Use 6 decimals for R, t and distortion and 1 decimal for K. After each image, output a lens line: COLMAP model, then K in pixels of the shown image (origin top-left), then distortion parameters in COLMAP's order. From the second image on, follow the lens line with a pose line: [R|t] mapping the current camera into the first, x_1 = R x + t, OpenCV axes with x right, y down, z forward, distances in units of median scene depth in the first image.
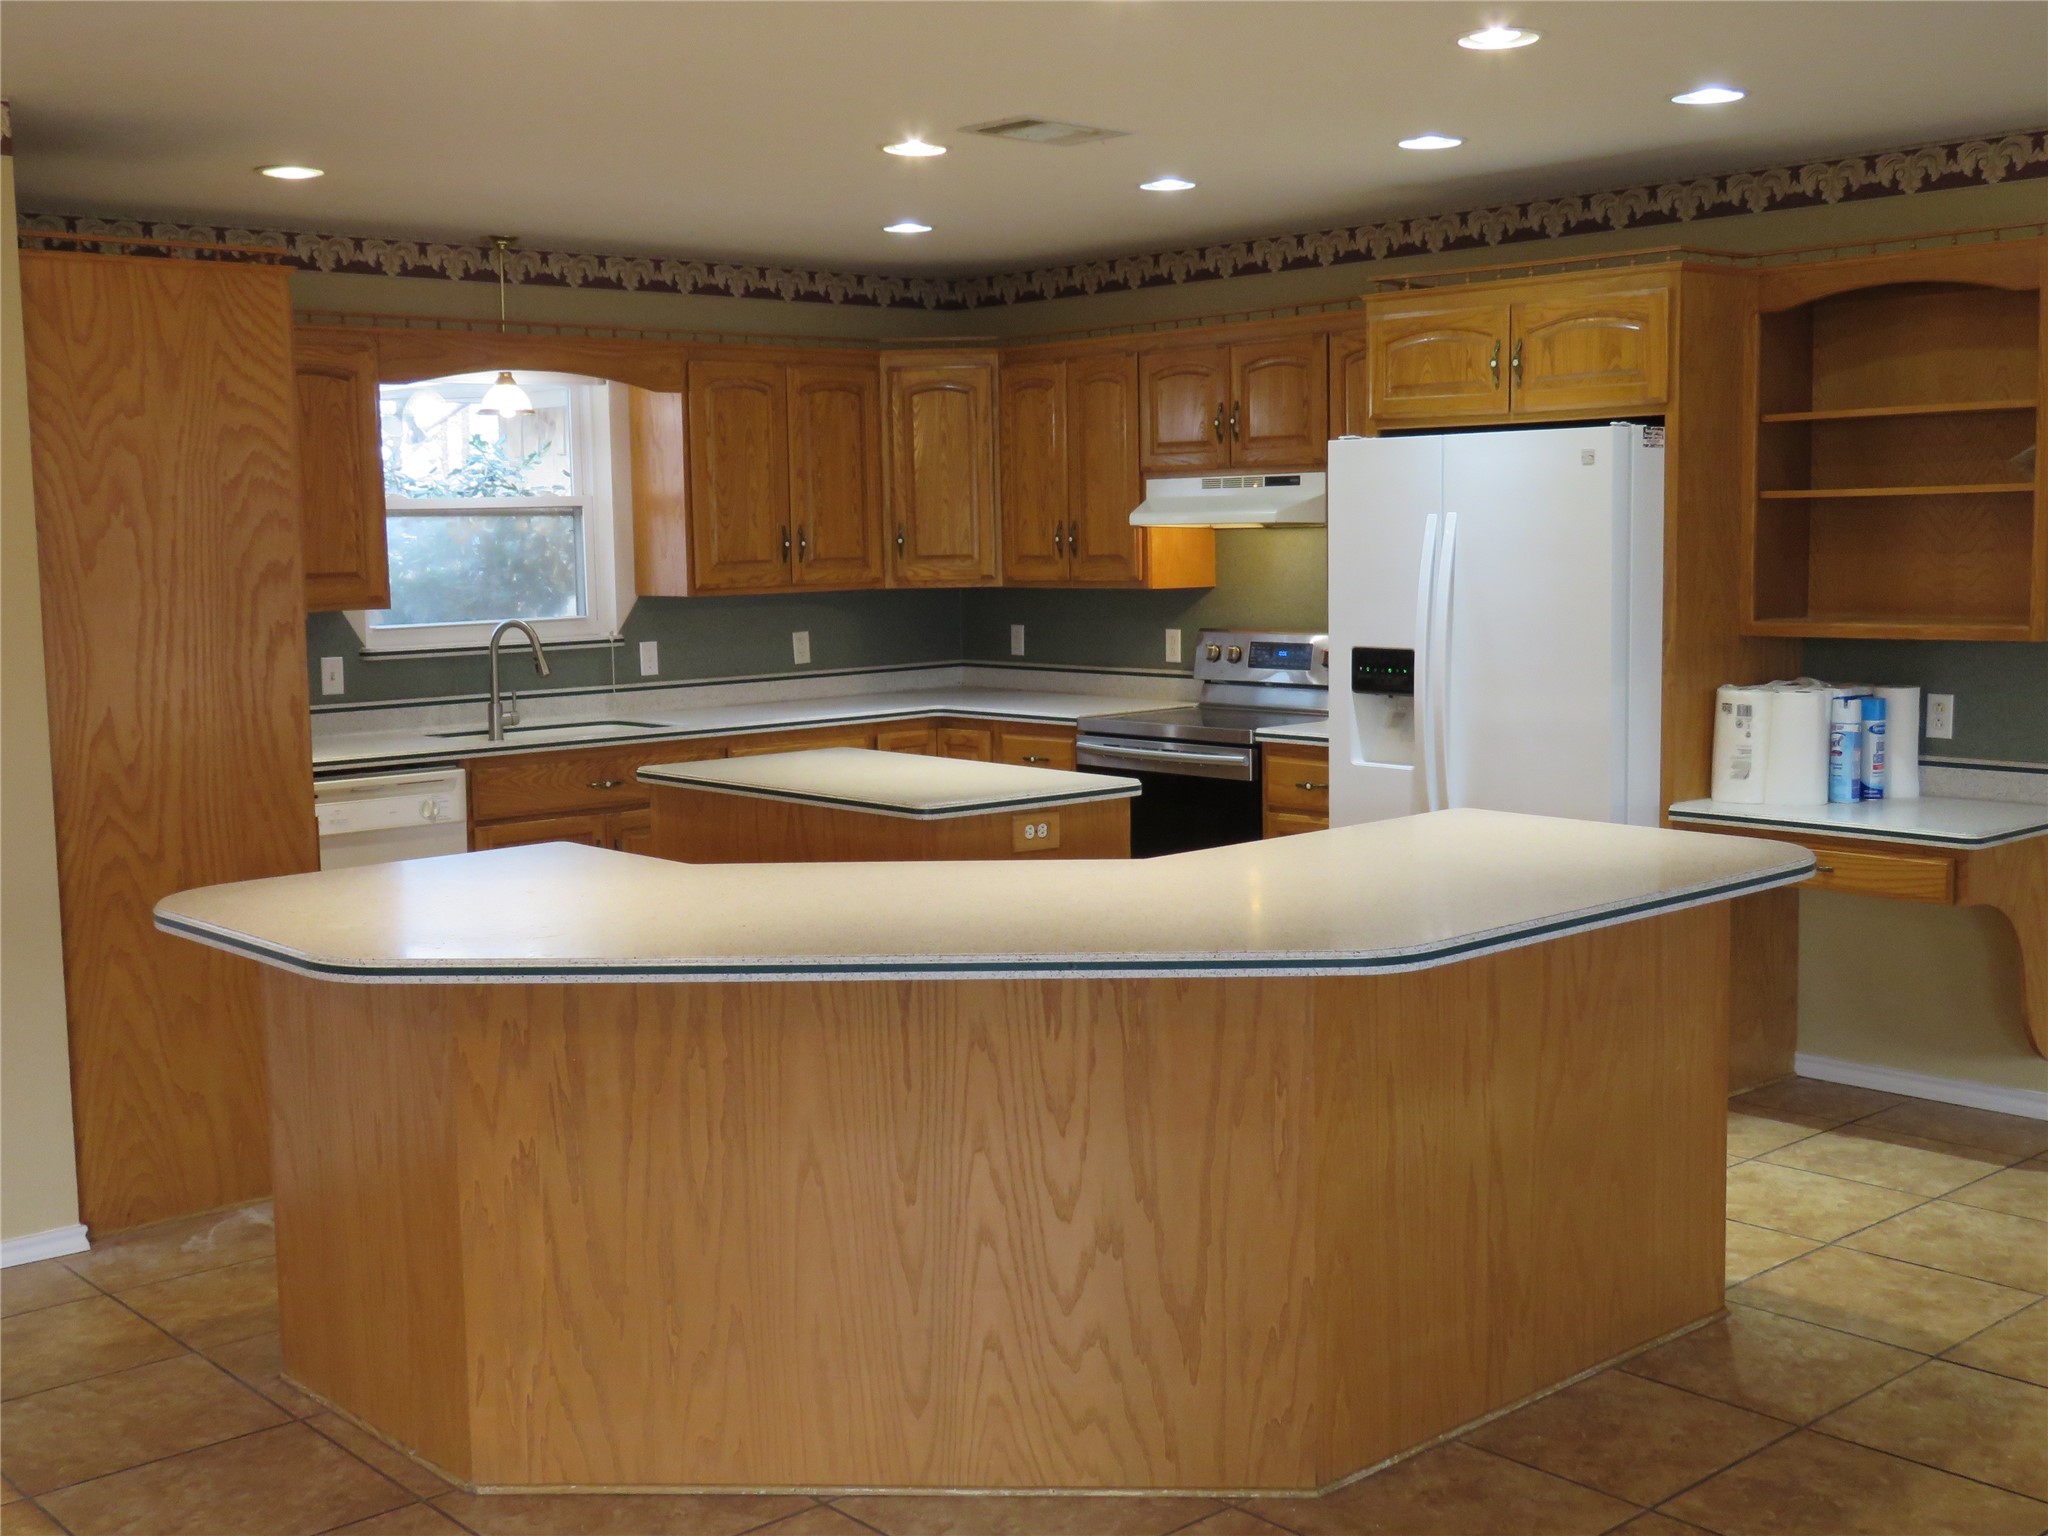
lens RADIAL K [[2282.7, 0, 1012.5], [0, 2282.7, 755.0], [0, 0, 1]] dist [0.038213, 0.000000]
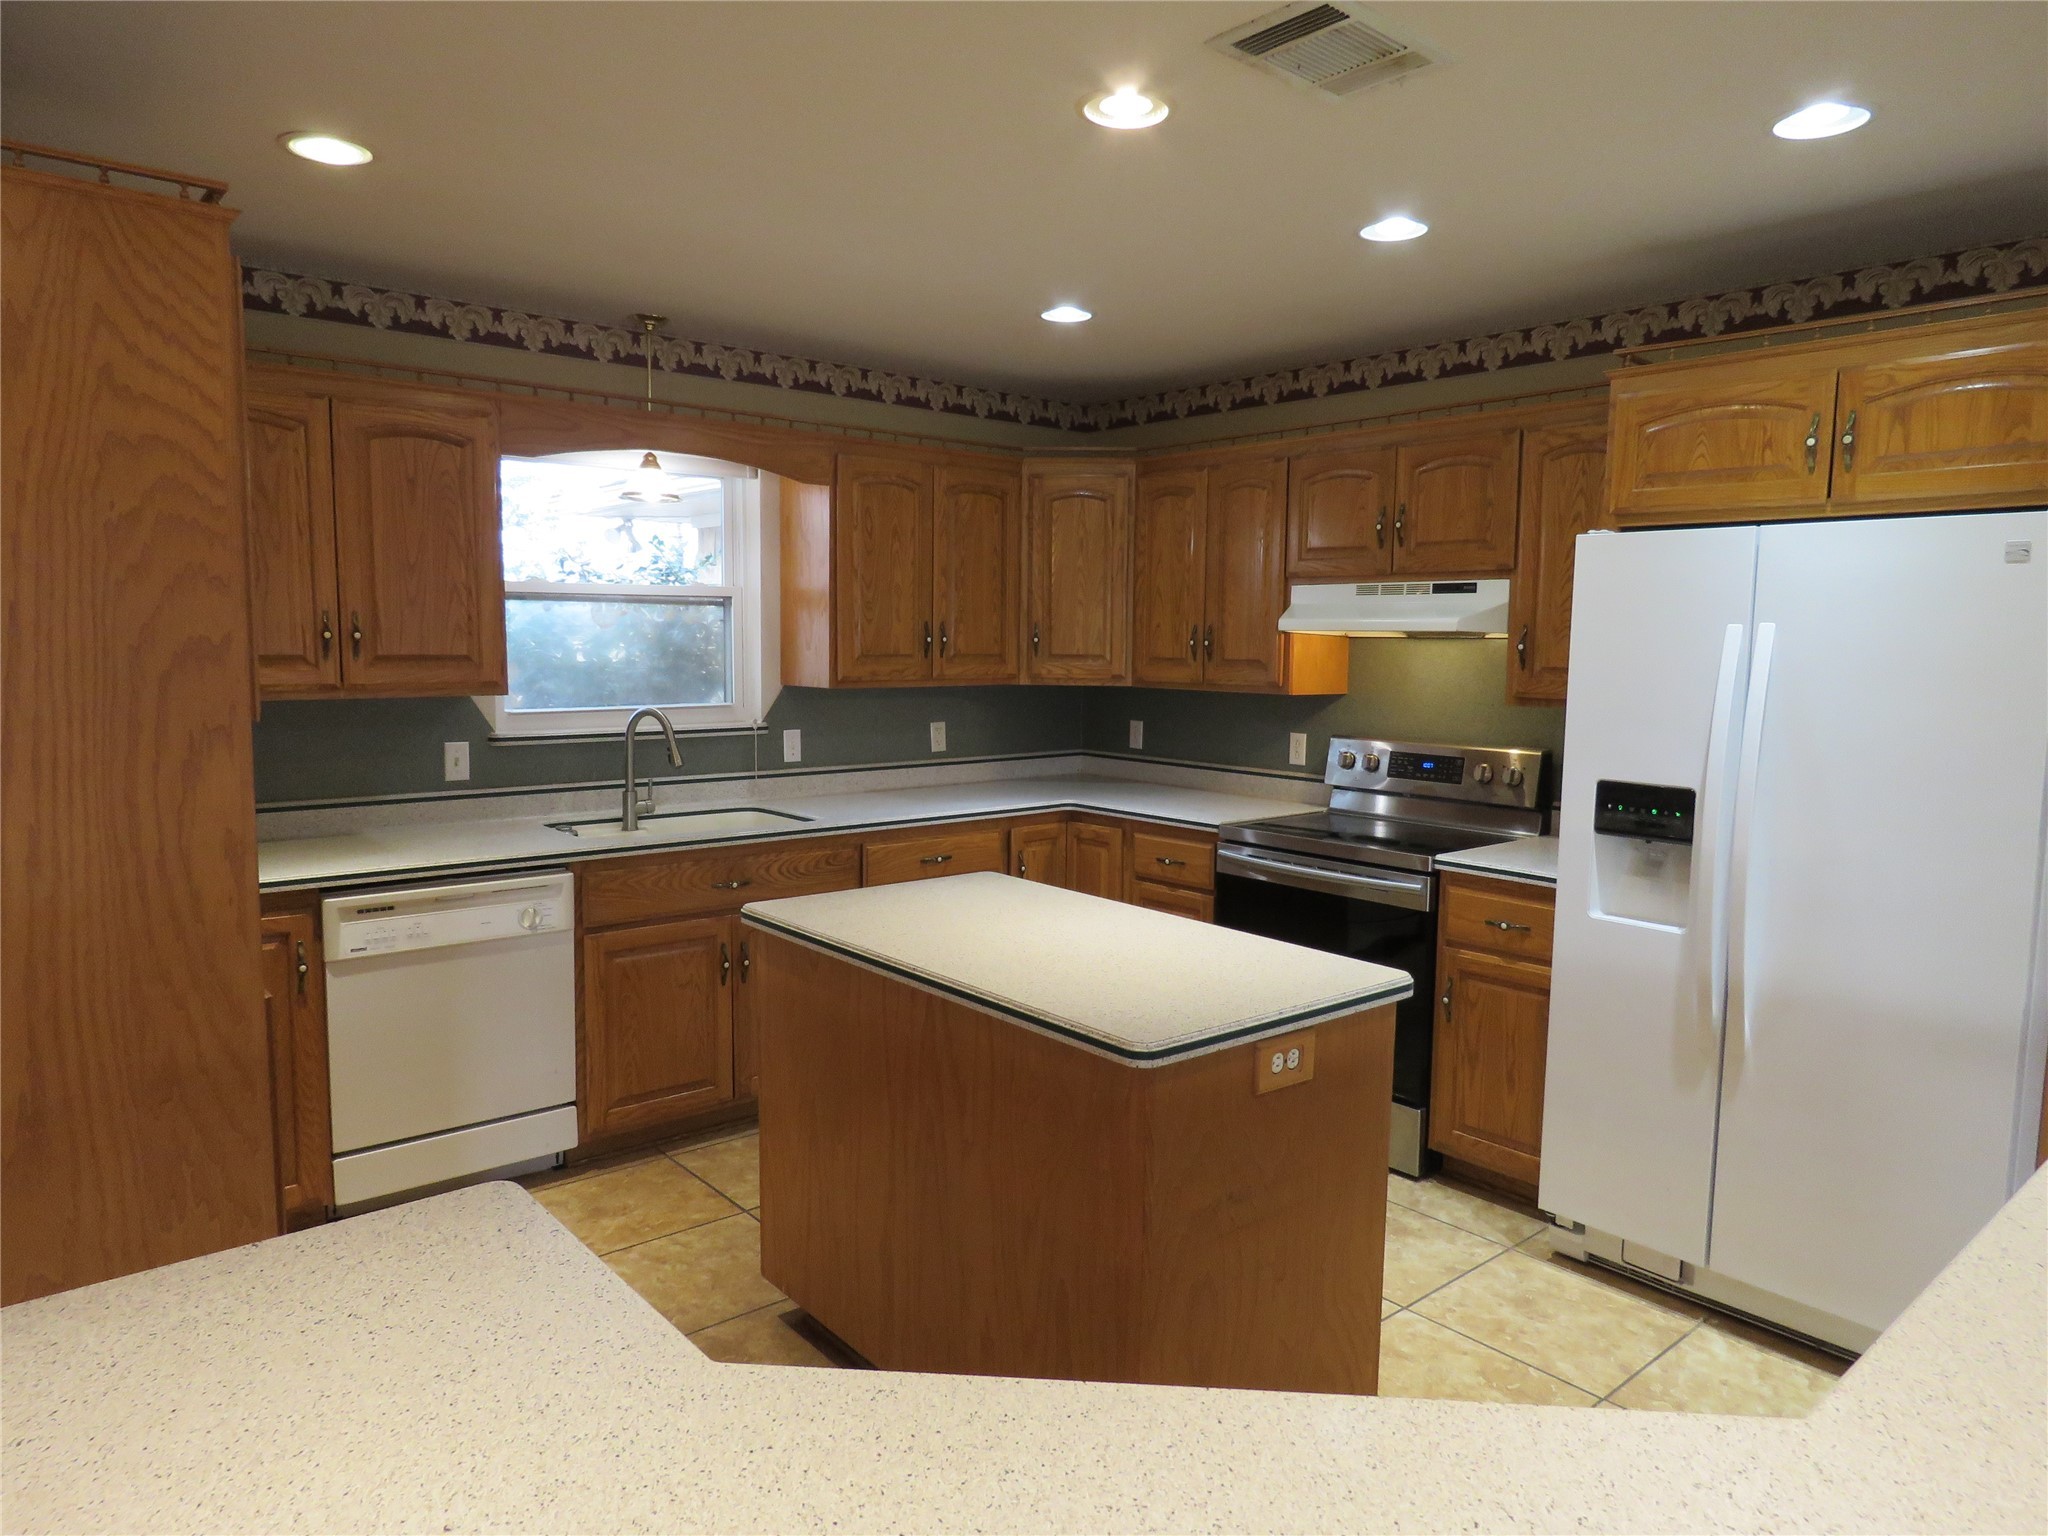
lens RADIAL K [[1306.6, 0, 1025.5], [0, 1306.6, 775.7], [0, 0, 1]] dist [-0.003726, -0.000693]
pose [[0.999358, 0.032468, -0.015127, -0.049245], [-0.032382, 0.999458, 0.005897, -0.039889], [0.015310, -0.005403, 0.999868, 0.458387]]
